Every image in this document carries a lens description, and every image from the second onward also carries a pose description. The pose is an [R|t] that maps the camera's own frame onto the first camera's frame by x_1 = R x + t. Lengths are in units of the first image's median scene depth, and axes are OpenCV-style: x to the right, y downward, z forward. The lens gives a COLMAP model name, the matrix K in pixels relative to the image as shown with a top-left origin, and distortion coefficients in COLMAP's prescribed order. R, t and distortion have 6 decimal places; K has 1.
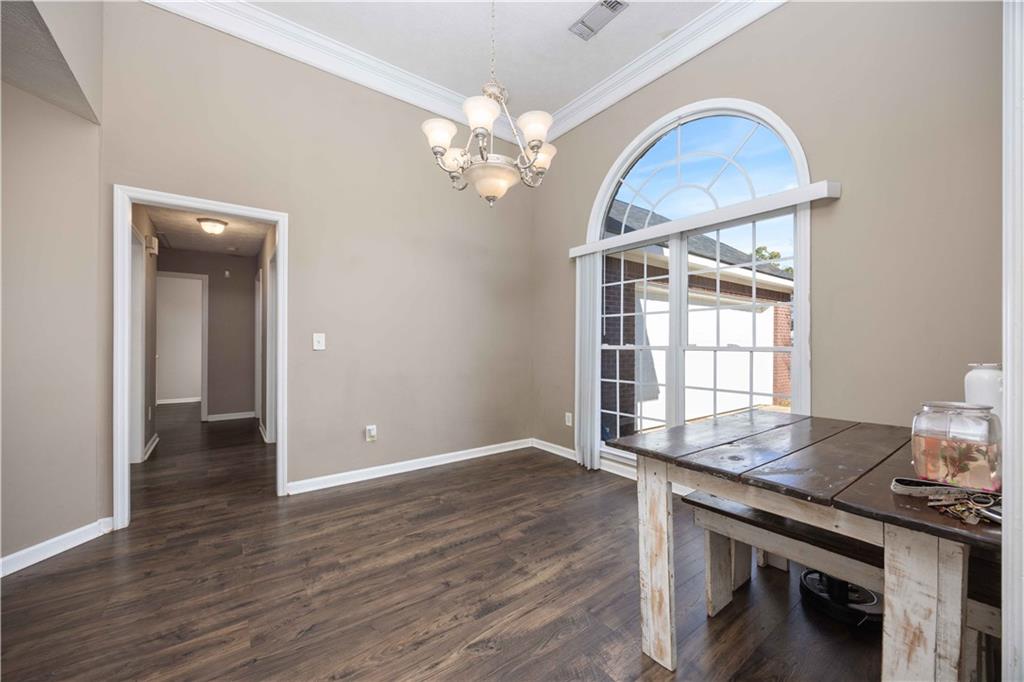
lens RADIAL K [[389.7, 0, 512.0], [0, 389.7, 341.0], [0, 0, 1]] dist [-0.001844, -0.000488]
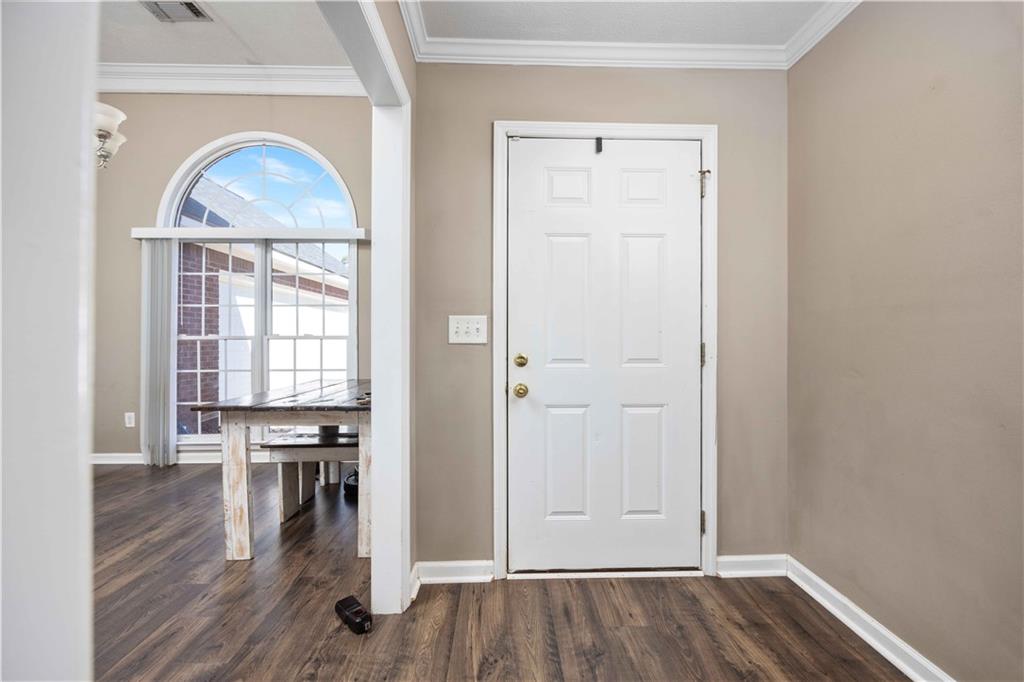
lens RADIAL K [[389.7, 0, 512.0], [0, 389.7, 341.0], [0, 0, 1]] dist [-0.001844, -0.000488]
pose [[0.581820, -0.007490, 0.813283, -0.092048], [-0.002950, 0.999932, 0.011320, 0.014185], [-0.813312, -0.008985, 0.581759, -0.298157]]
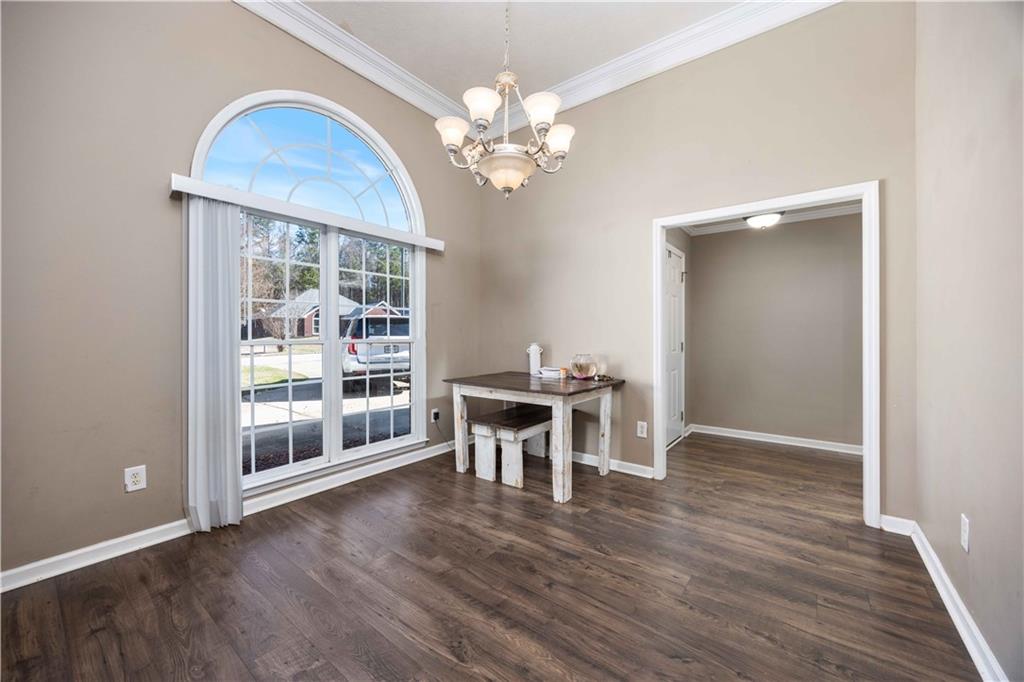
lens RADIAL K [[389.7, 0, 512.0], [0, 389.7, 341.0], [0, 0, 1]] dist [-0.001844, -0.000488]
pose [[-0.267751, -0.012953, 0.963401, -0.722211], [-0.005026, 0.999915, 0.012047, 0.001819], [-0.963475, -0.001616, -0.267794, 0.911374]]
